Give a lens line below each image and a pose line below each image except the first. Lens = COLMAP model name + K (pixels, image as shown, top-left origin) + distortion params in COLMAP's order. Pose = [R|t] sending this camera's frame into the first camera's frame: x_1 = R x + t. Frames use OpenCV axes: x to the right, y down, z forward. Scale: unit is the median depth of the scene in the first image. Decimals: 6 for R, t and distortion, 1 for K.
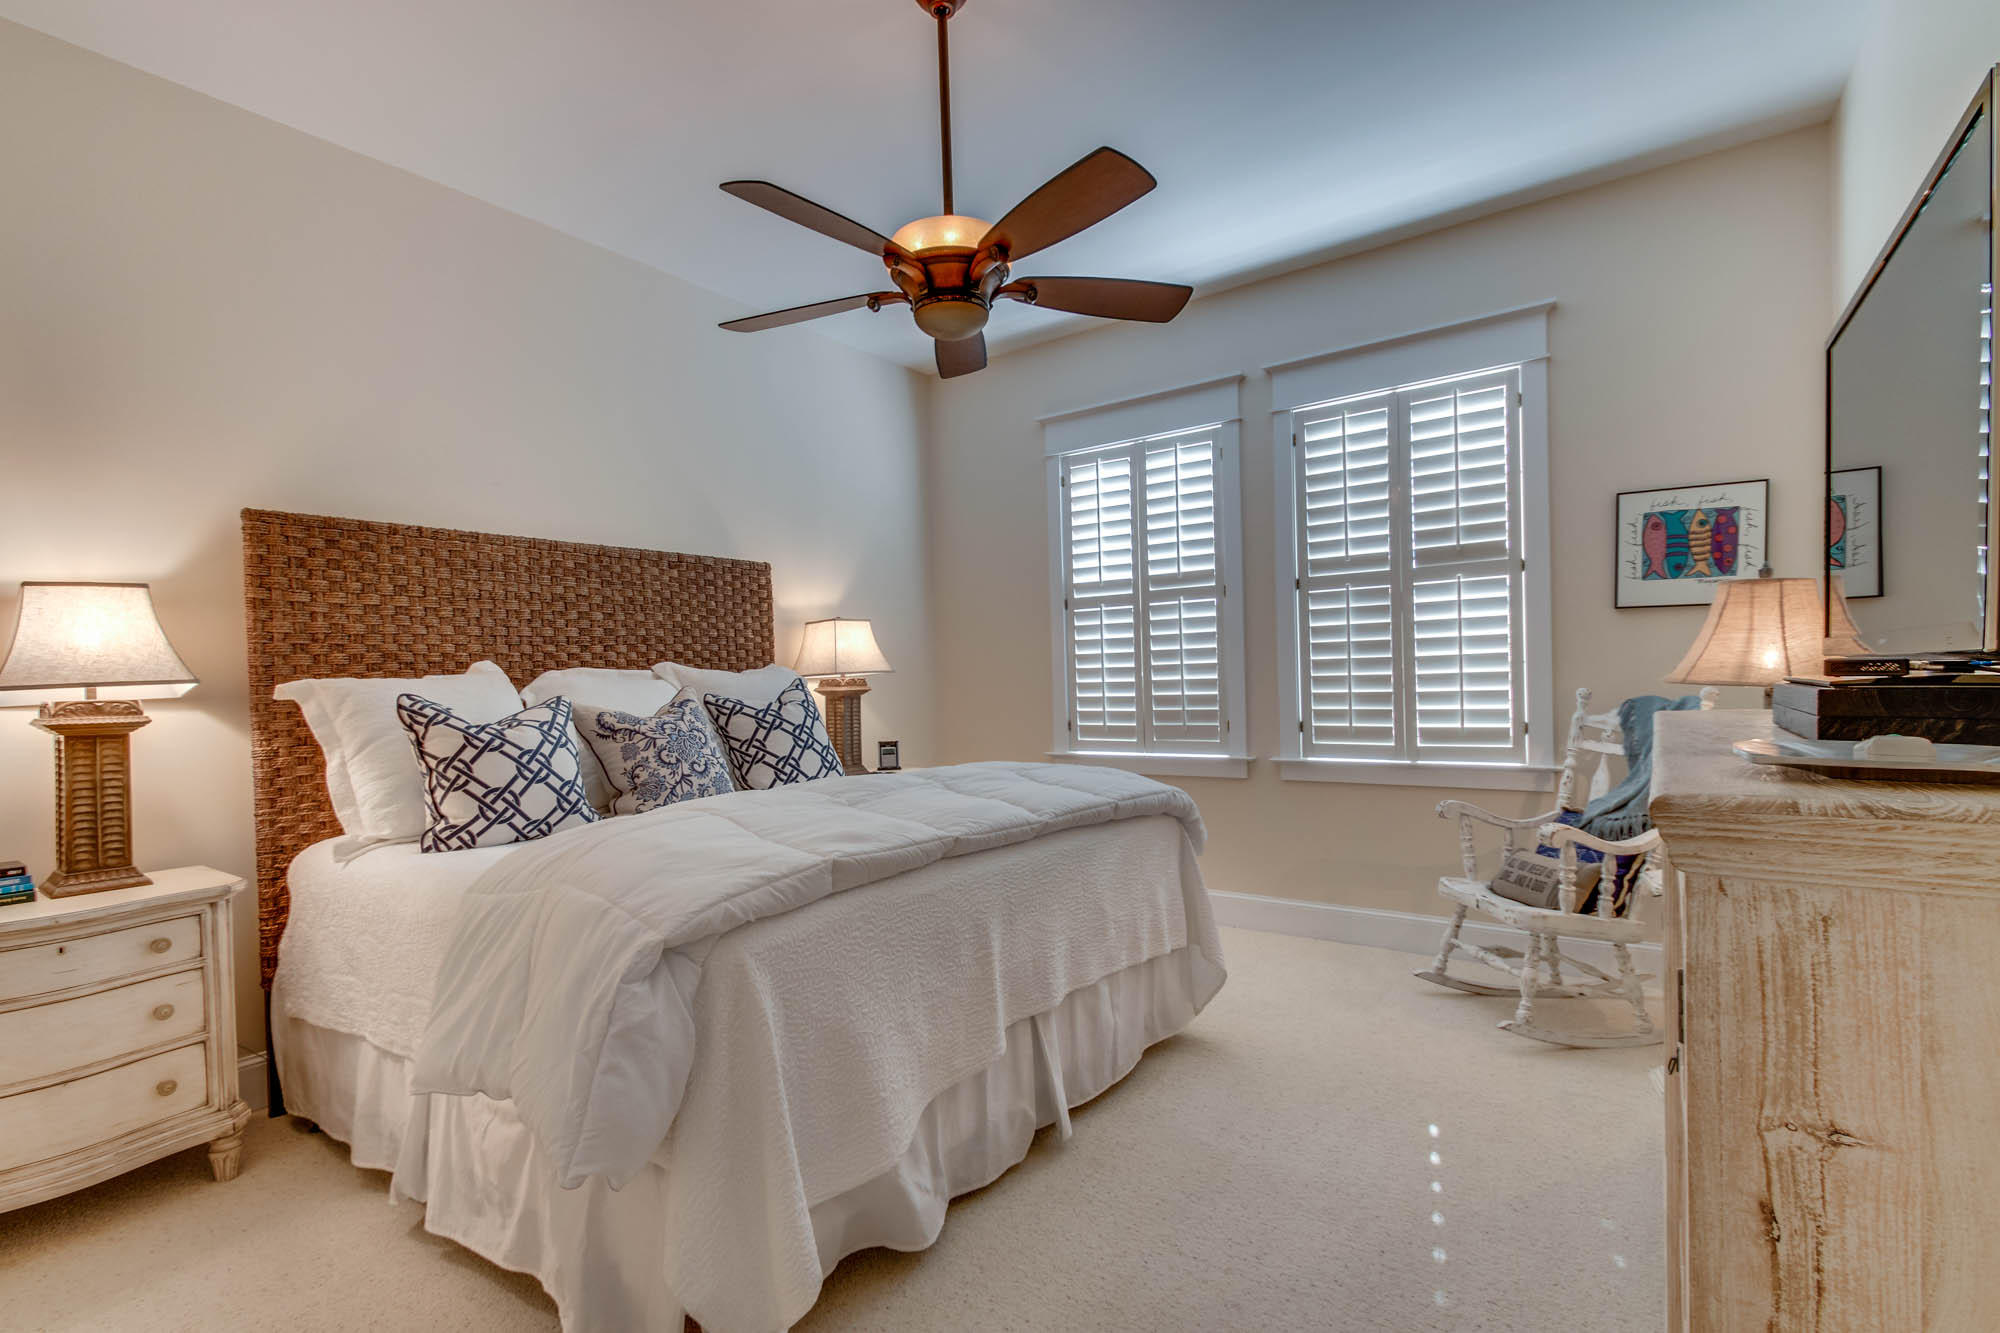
lens RADIAL K [[895.5, 0, 970.3], [0, 895.5, 692.1], [0, 0, 1]] dist [0.033987, -0.017756]
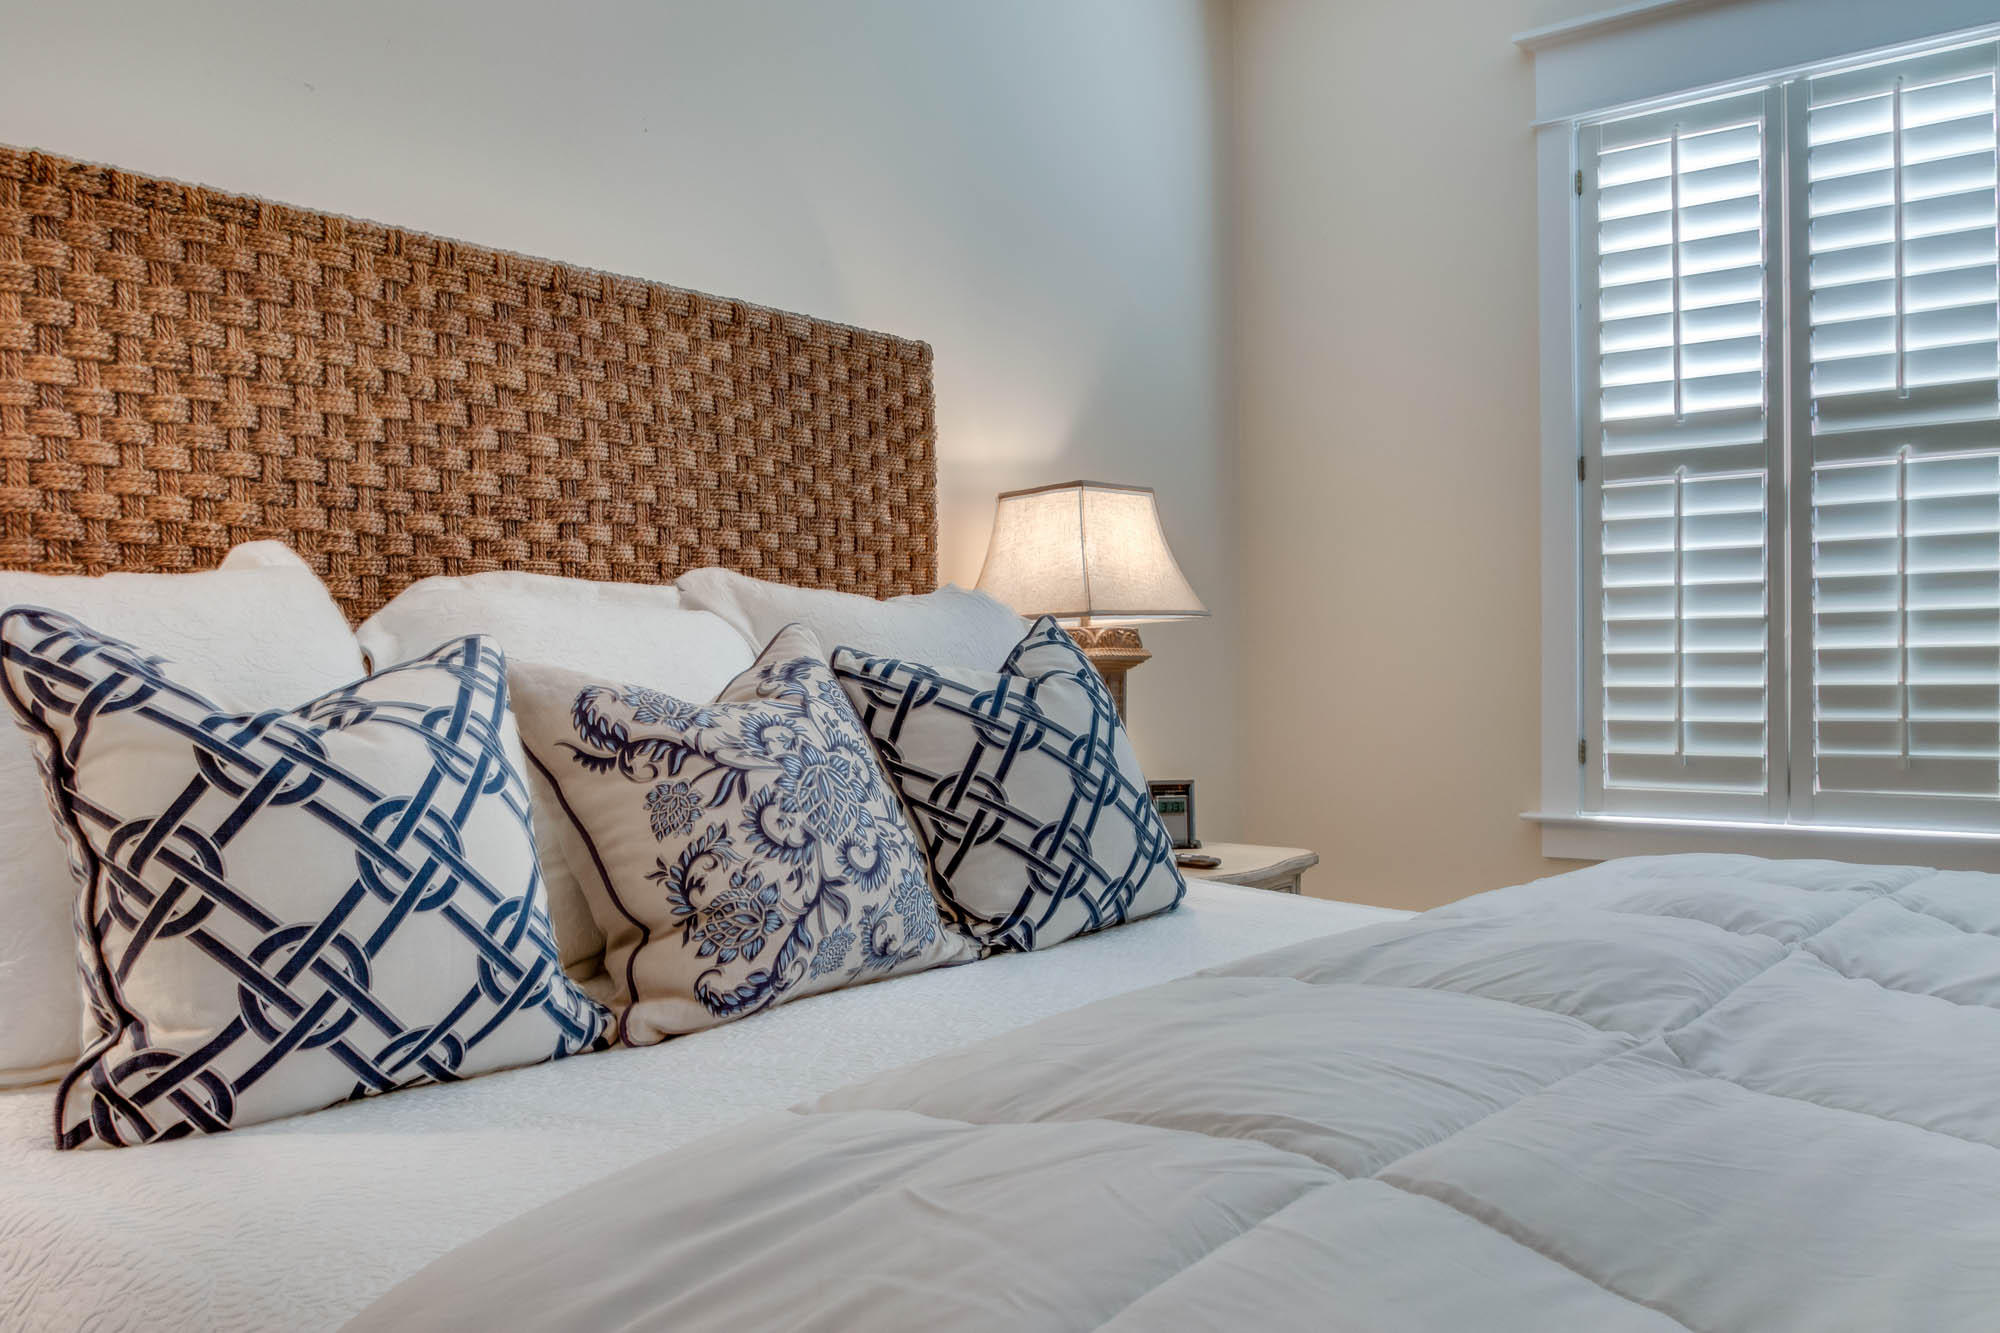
lens RADIAL K [[1592.3, 0, 1002.5], [0, 1592.3, 689.1], [0, 0, 1]] dist [-0.058379, 0.007855]
pose [[0.998366, 0.018312, -0.054133, -0.239859], [-0.018243, 0.999832, 0.001756, 0.020104], [0.054156, -0.000766, 0.998532, 0.446450]]
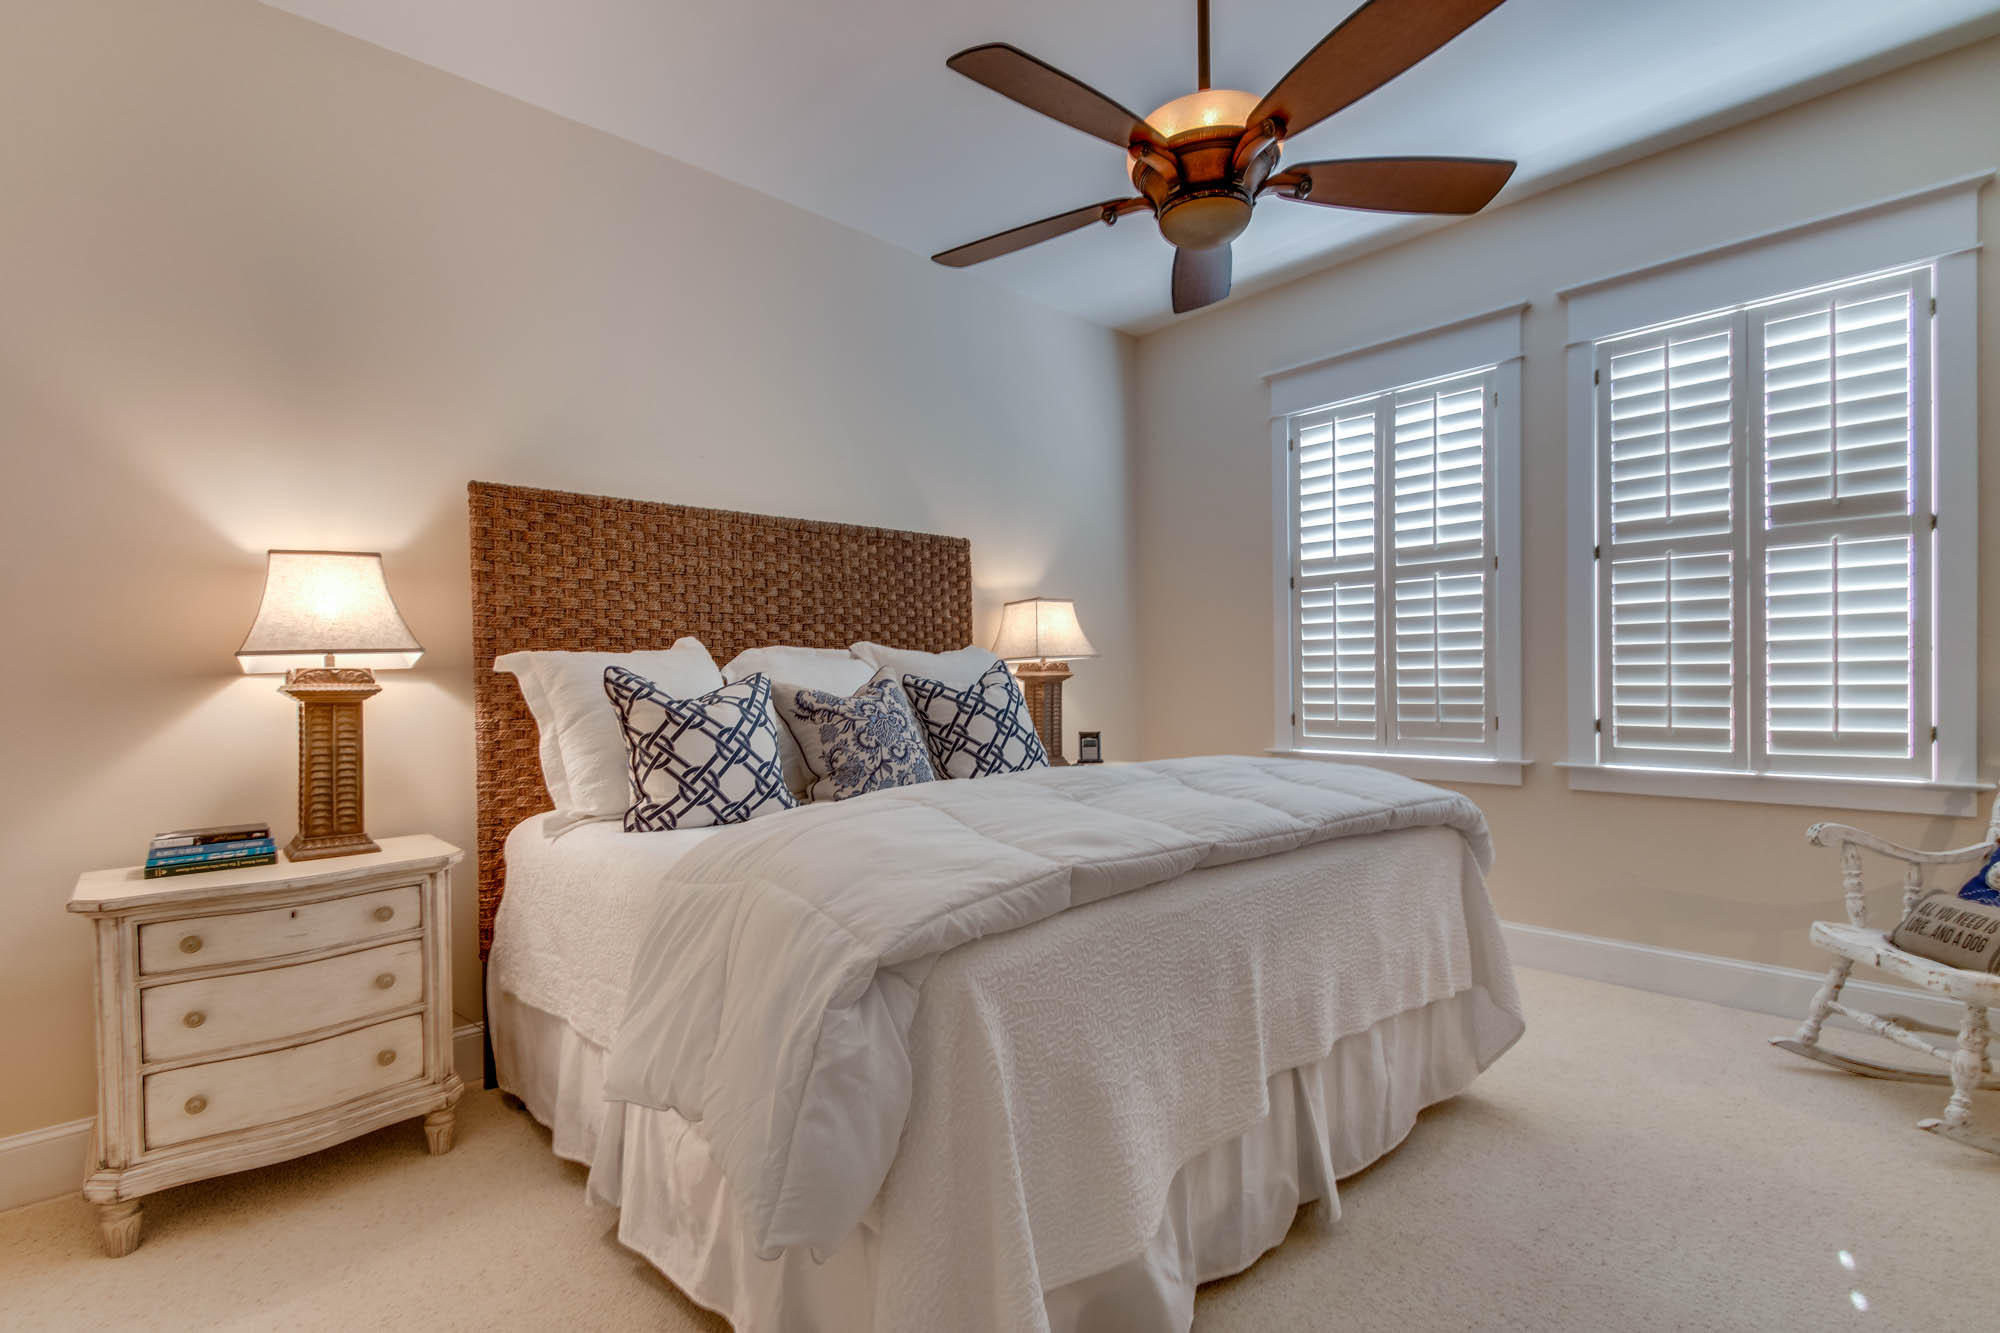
lens RADIAL K [[914.8, 0, 980.2], [0, 914.8, 685.5], [0, 0, 1]] dist [0.021834, -0.012883]
pose [[0.981984, 0.014756, -0.188388, -0.047643], [-0.014852, 0.999889, 0.000901, 0.013775], [0.188380, 0.001914, 0.982094, 0.100547]]
